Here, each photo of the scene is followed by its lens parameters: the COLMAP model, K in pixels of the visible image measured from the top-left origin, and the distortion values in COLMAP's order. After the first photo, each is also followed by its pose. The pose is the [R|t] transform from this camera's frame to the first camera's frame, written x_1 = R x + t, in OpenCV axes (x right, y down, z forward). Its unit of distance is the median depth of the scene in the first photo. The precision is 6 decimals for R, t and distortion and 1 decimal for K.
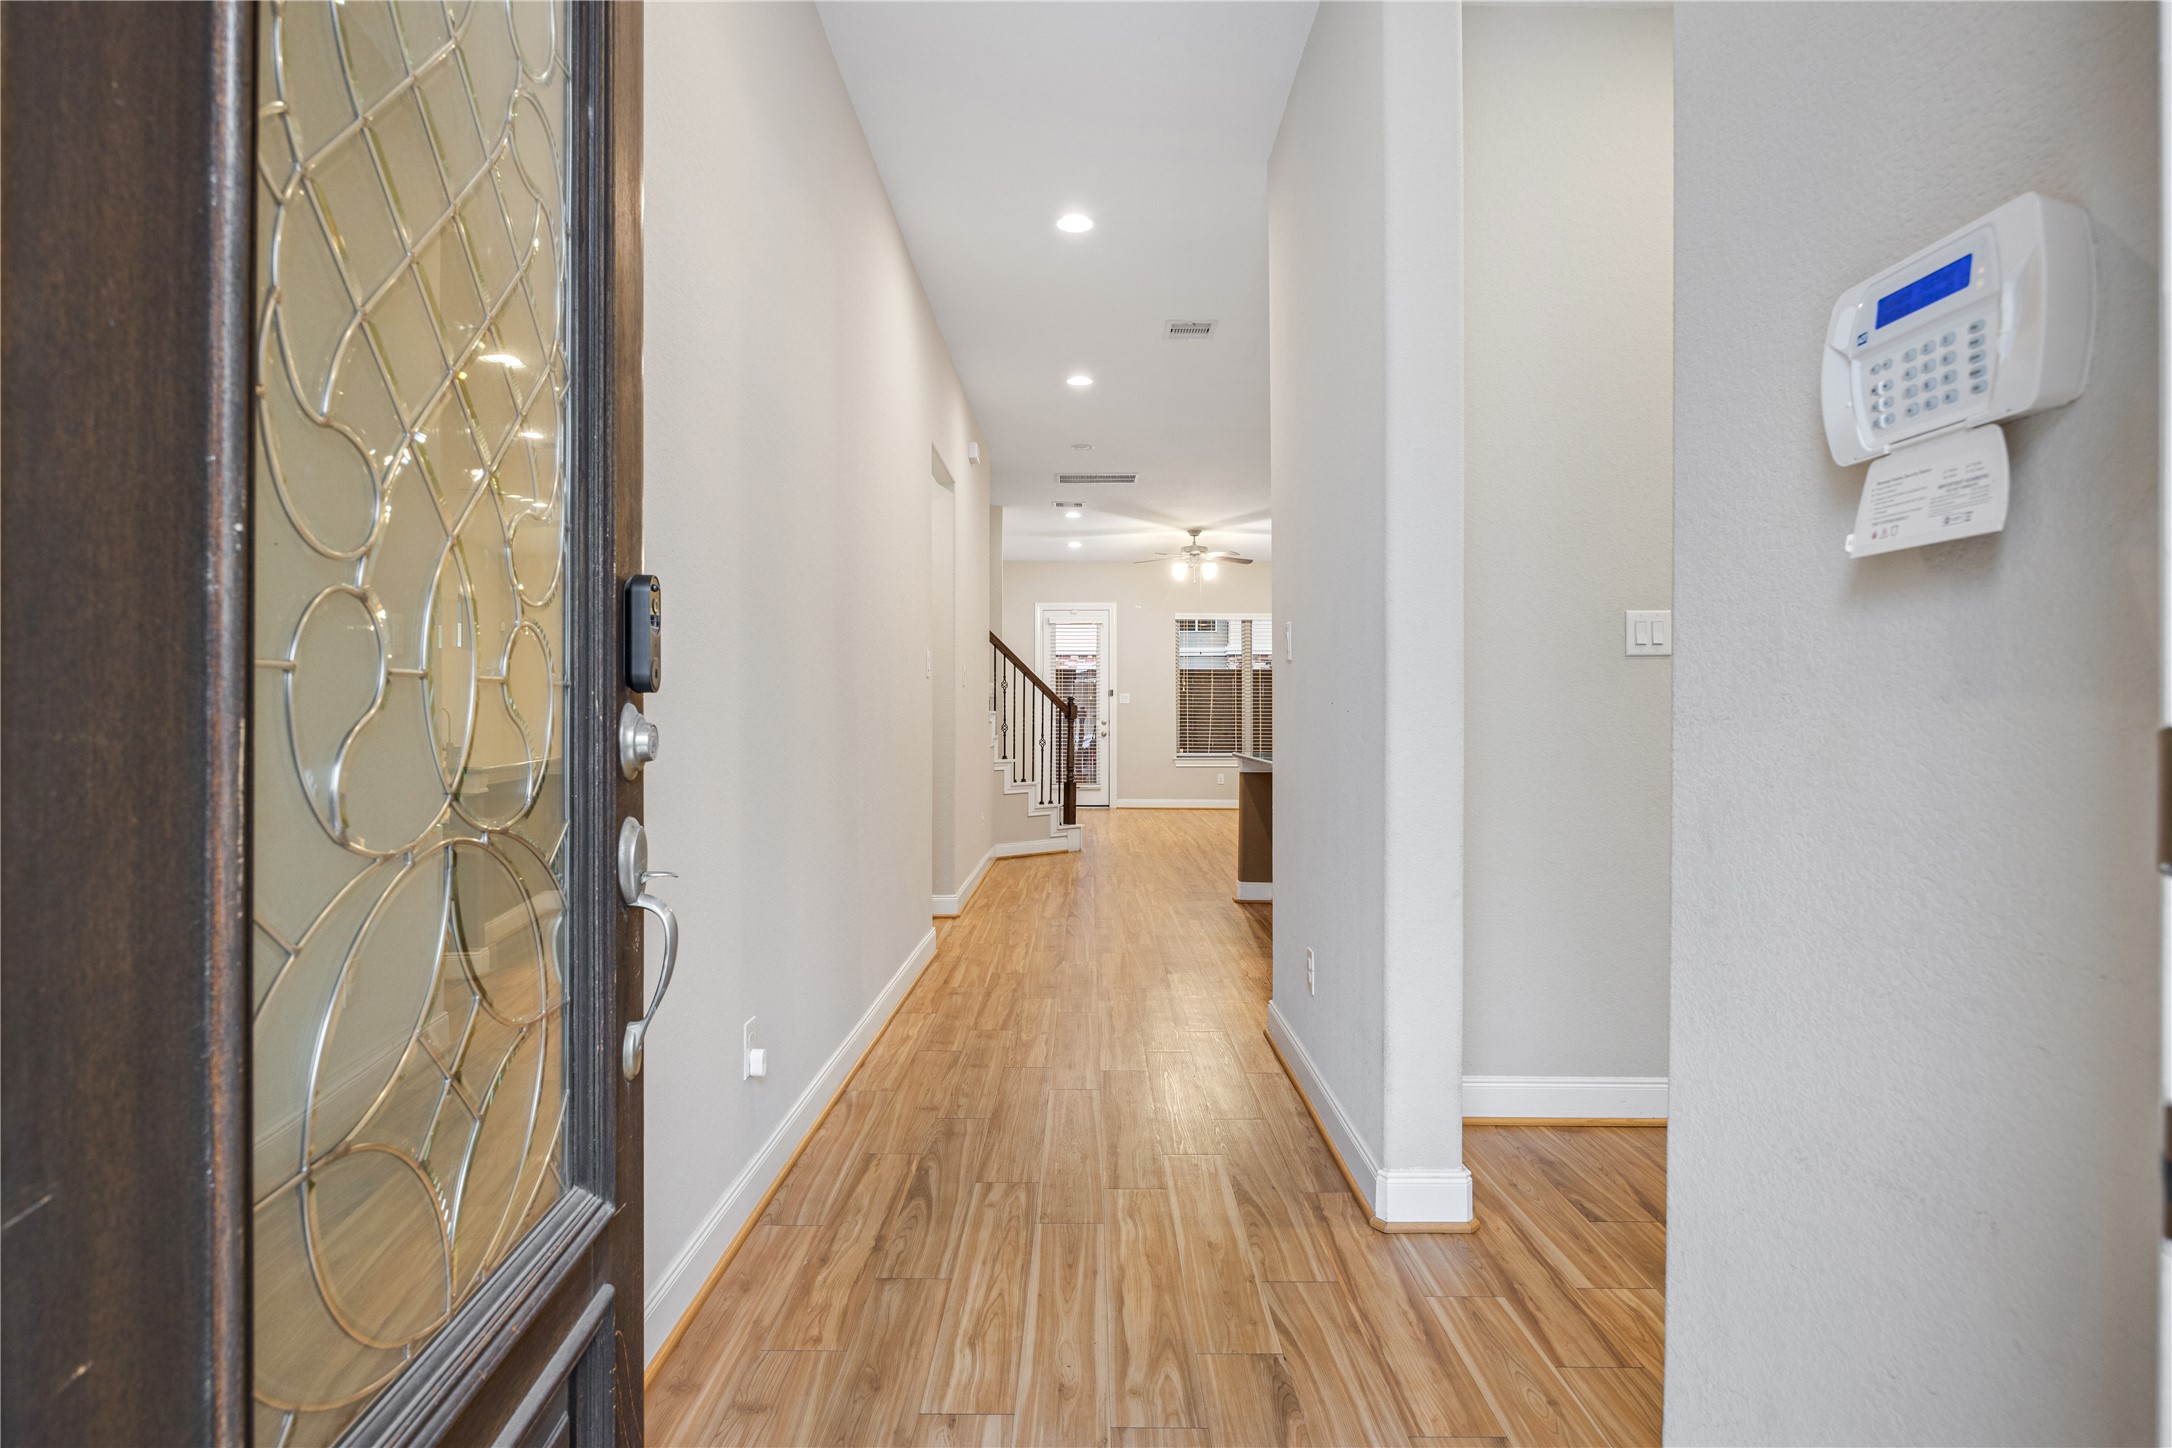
lens RADIAL K [[1132.5, 0, 1106.1], [0, 1132.5, 722.8], [0, 0, 1]] dist [-0.004554, -0.000400]
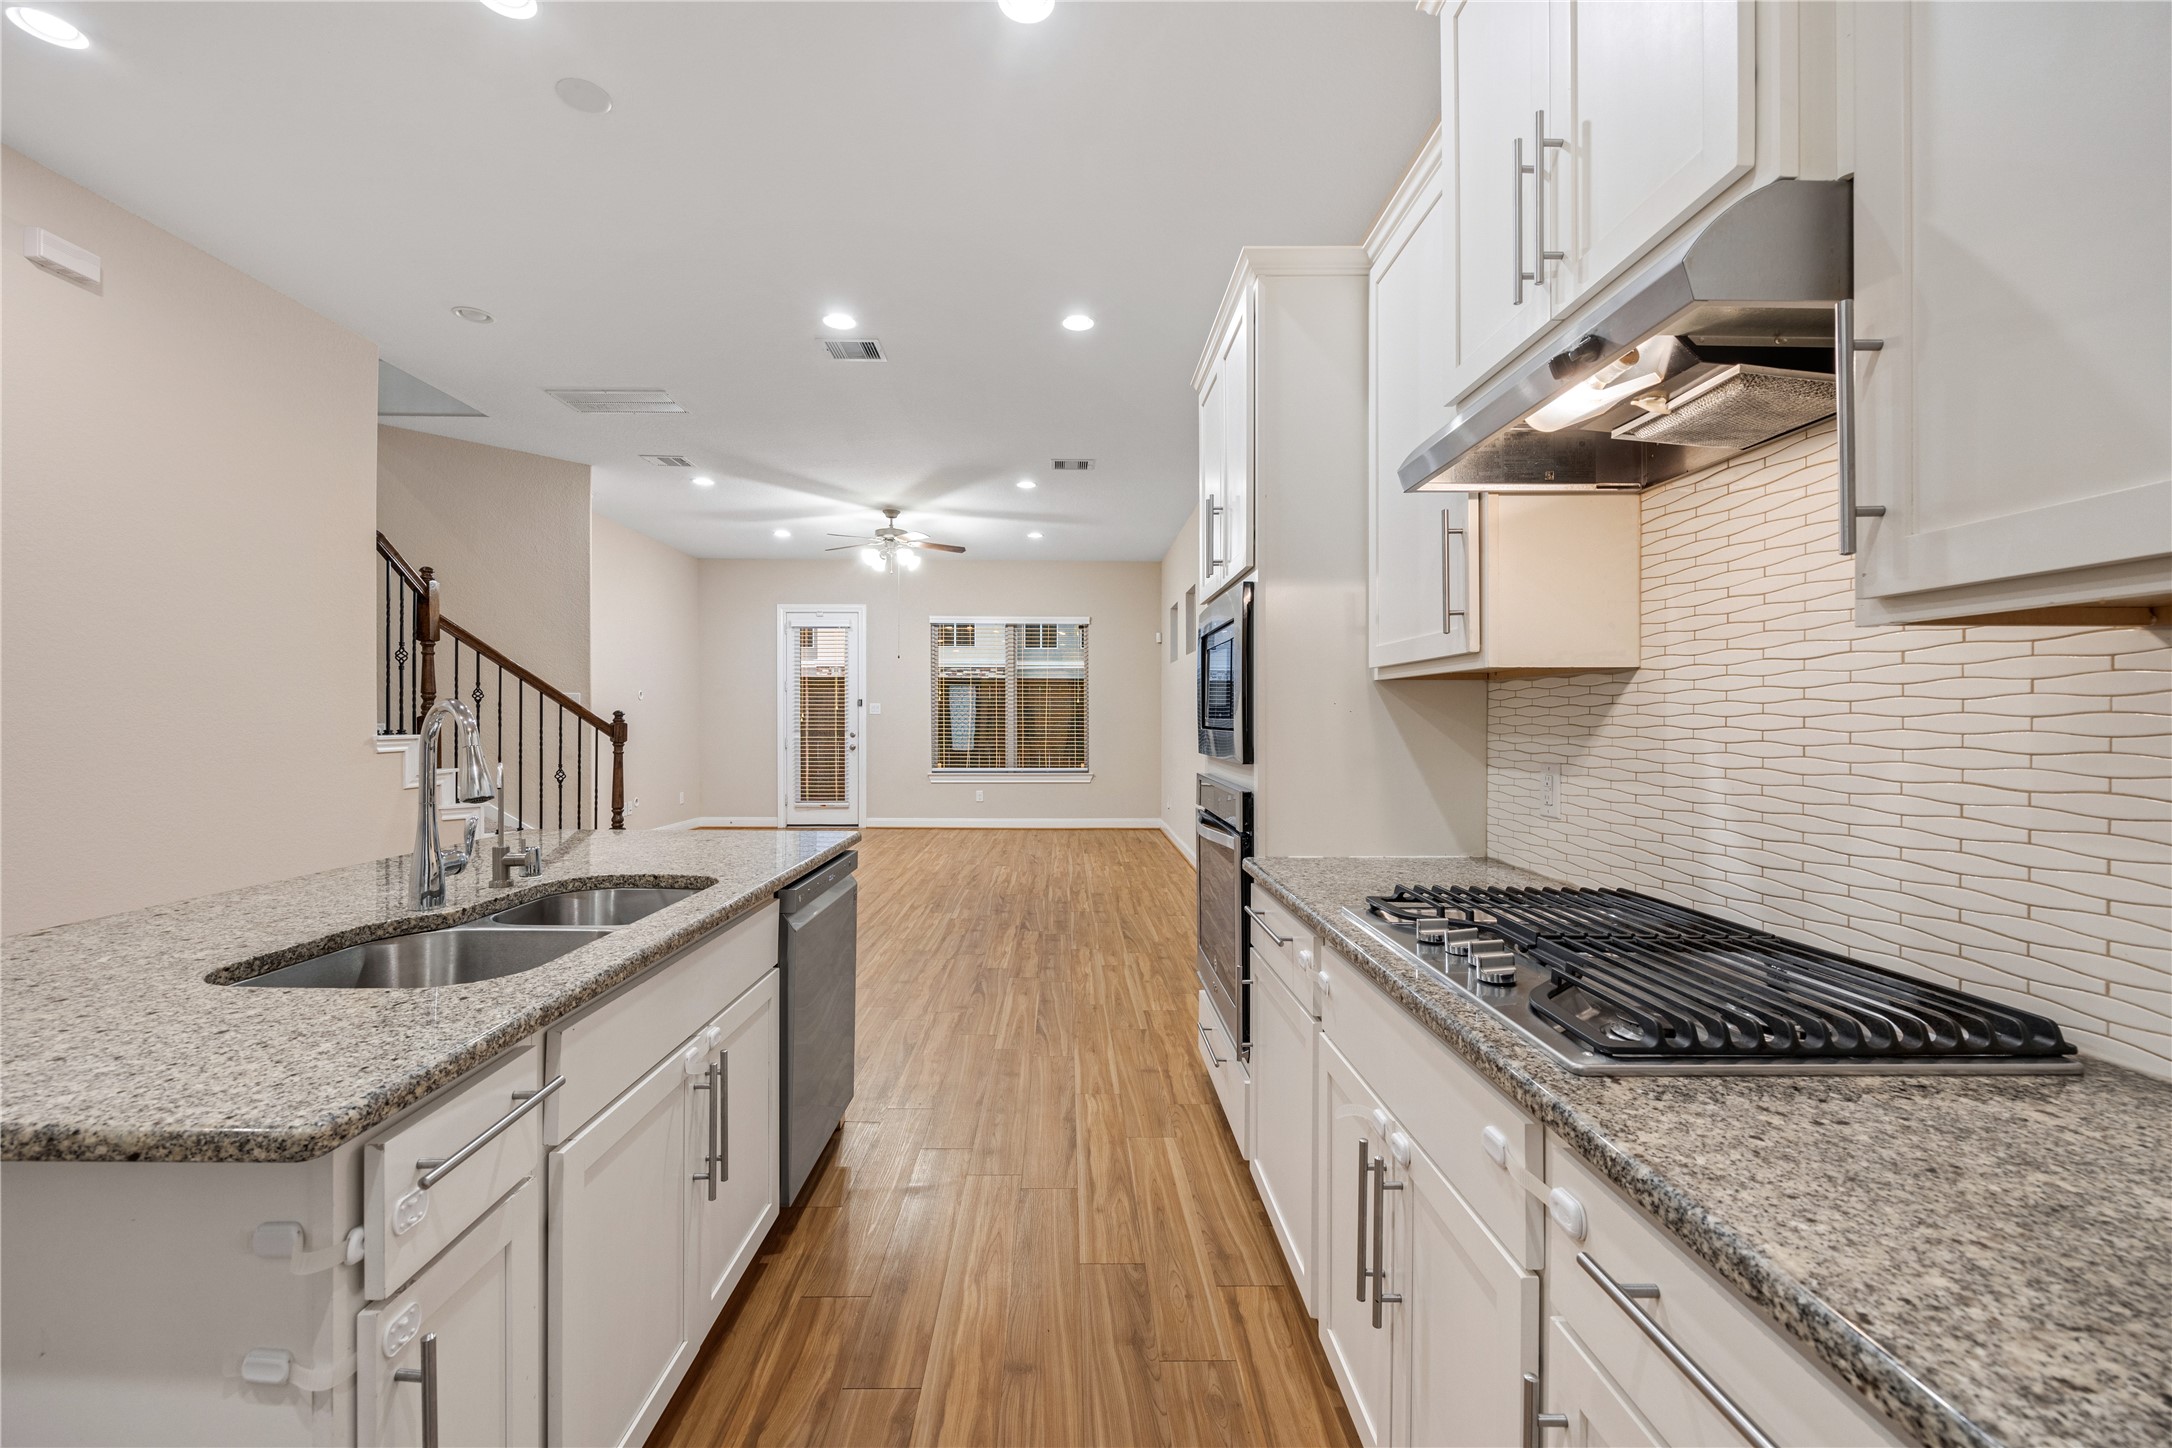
lens RADIAL K [[862.2, 0, 1071.2], [0, 862.2, 720.0], [0, 0, 1]] dist [0.000756, -0.001330]
pose [[0.999997, 0.002424, -0.000354, 0.232765], [-0.002425, 0.999995, -0.002117, -0.014935], [0.000348, 0.002117, 0.999998, 0.395057]]
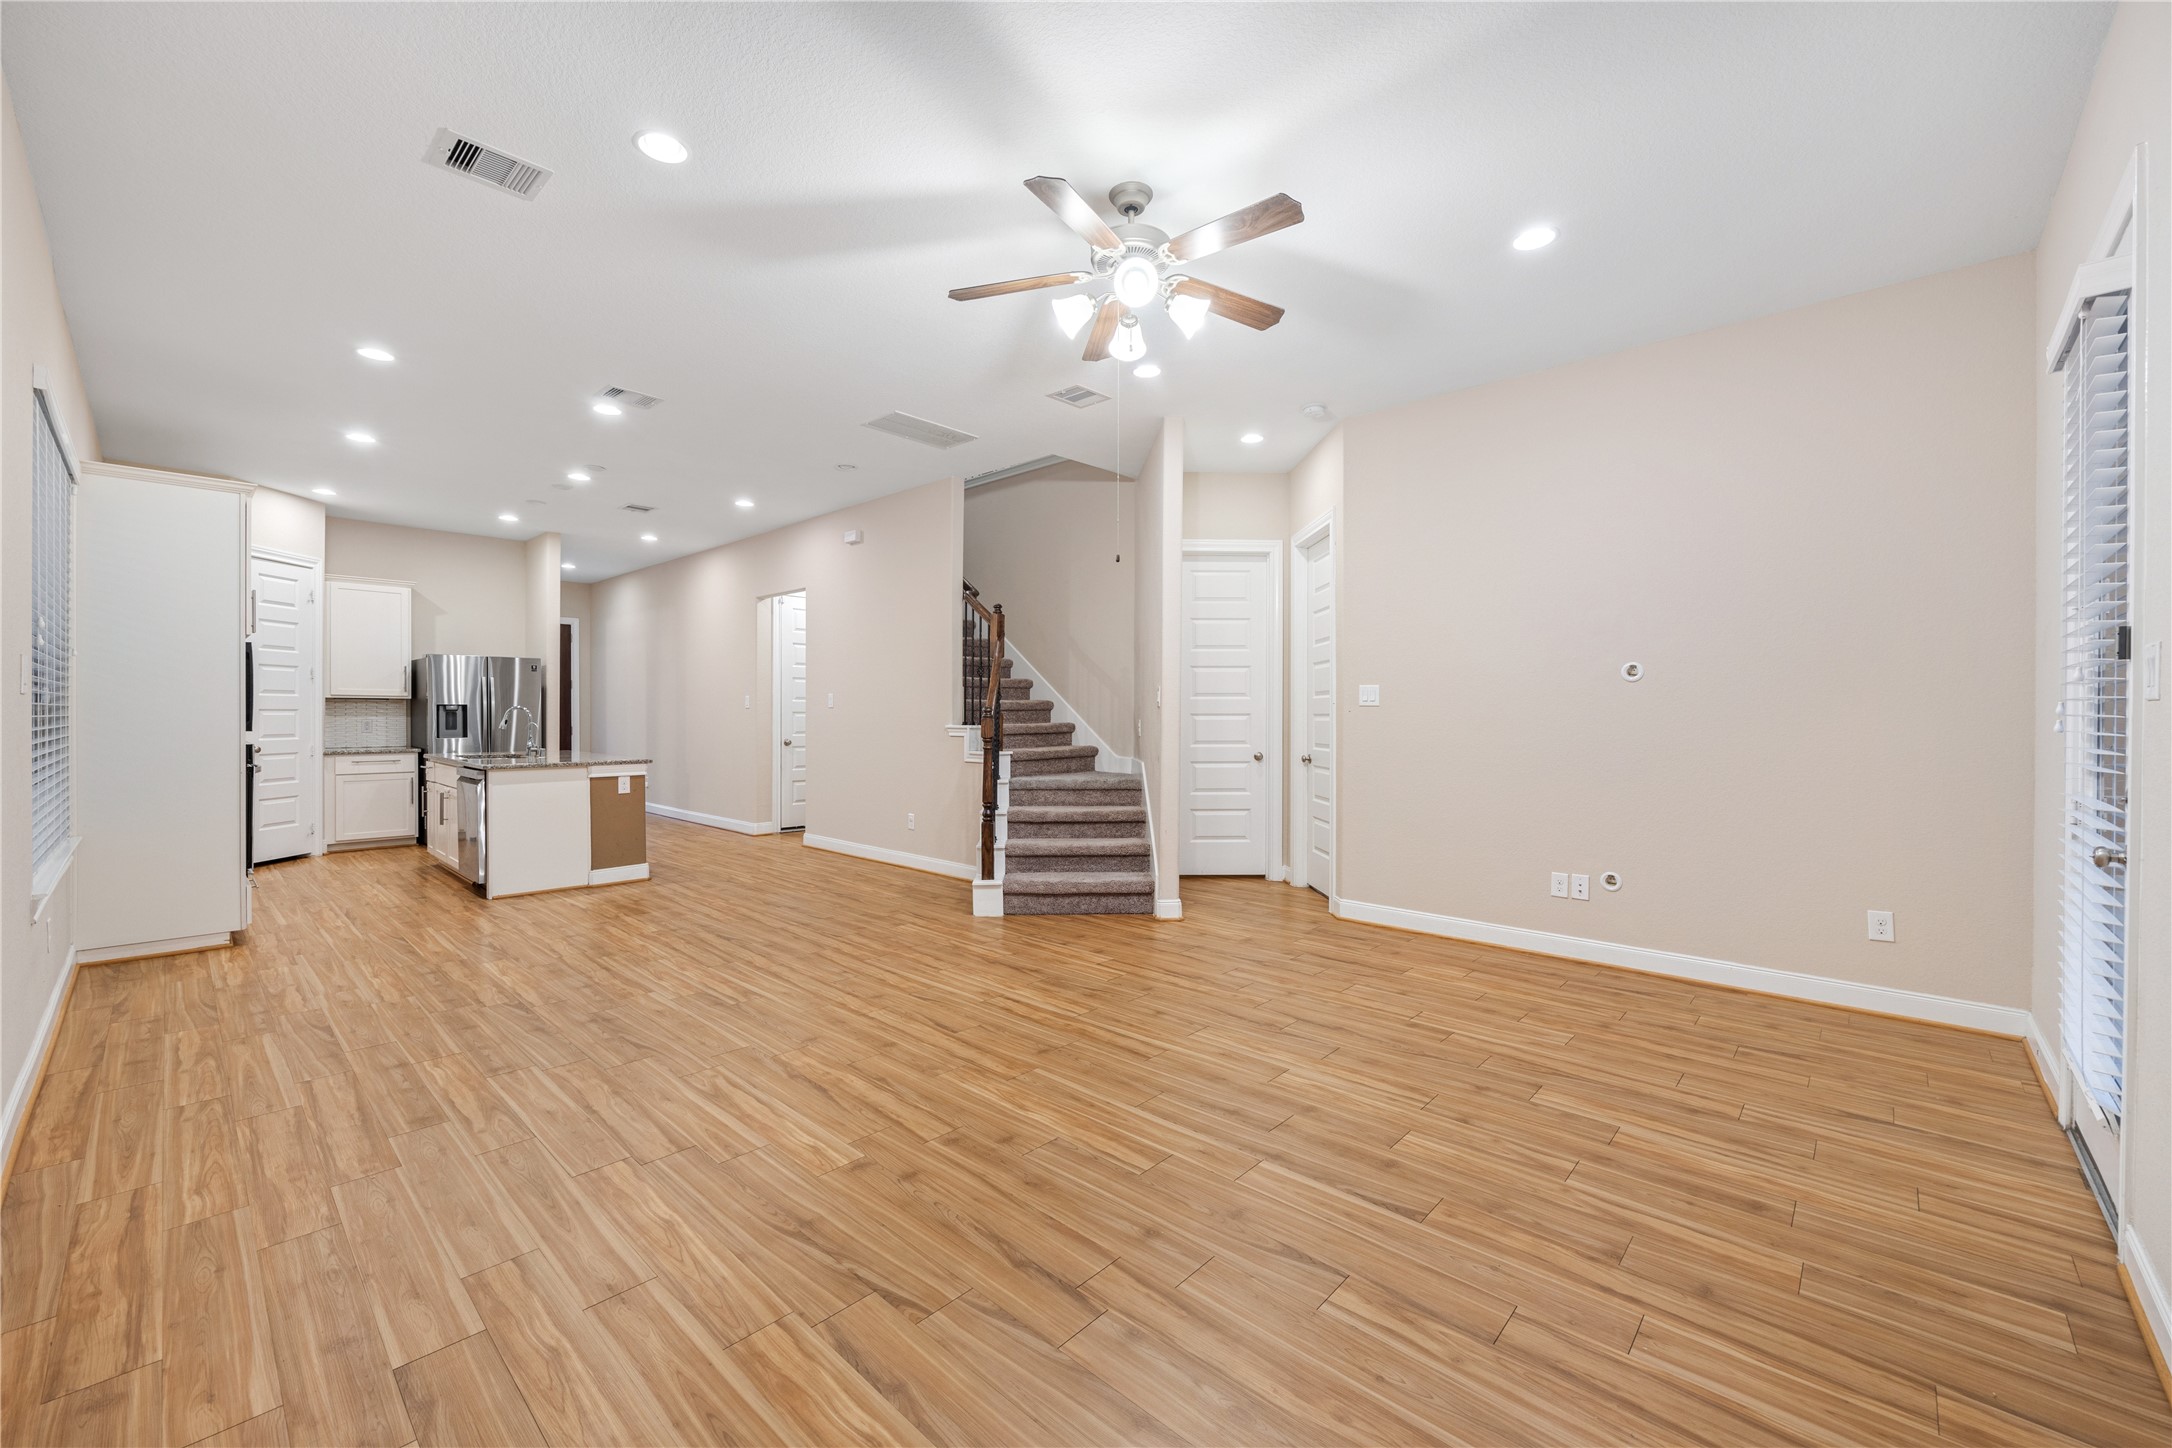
lens RADIAL K [[862.2, 0, 1071.7], [0, 862.2, 720.1], [0, 0, 1]] dist [0.000756, -0.001330]
pose [[-0.695121, 0.000763, -0.718893, 0.299757], [-0.008397, 0.999923, 0.009181, -0.017752], [0.718844, 0.012418, -0.695060, 1.277421]]
